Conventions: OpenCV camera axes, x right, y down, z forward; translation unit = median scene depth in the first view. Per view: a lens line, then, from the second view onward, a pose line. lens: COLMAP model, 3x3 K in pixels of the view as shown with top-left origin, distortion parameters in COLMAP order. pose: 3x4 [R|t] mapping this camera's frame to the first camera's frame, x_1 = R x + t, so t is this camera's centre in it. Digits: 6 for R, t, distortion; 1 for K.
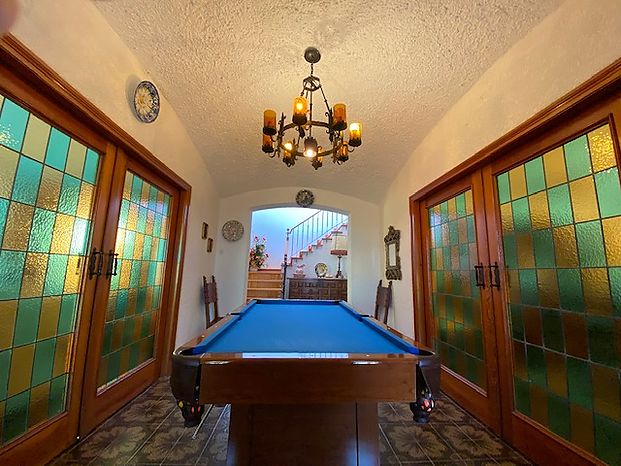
lens RADIAL K [[251.1, 0, 309.3], [0, 251.1, 231.8], [0, 0, 1]] dist [-0.001887, -0.000402]
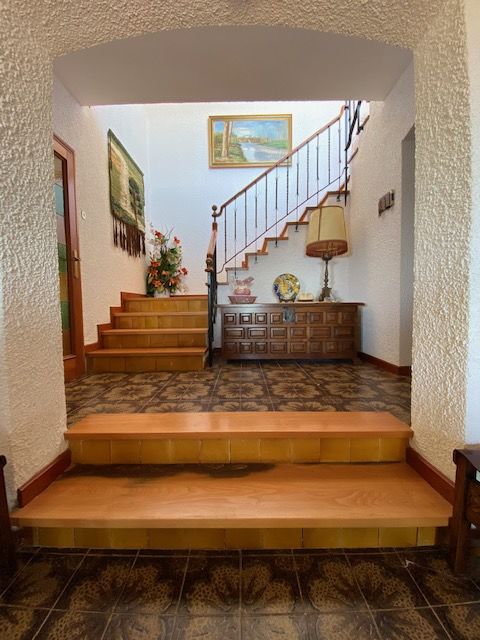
lens RADIAL K [[258.8, 0, 239.2], [0, 258.8, 320.9], [0, 0, 1]] dist [-0.001887, -0.000402]
pose [[0.996498, -0.038223, -0.074370, -0.009495], [0.052631, 0.977837, 0.202643, 0.106972], [0.064976, -0.205848, 0.976425, 0.485660]]
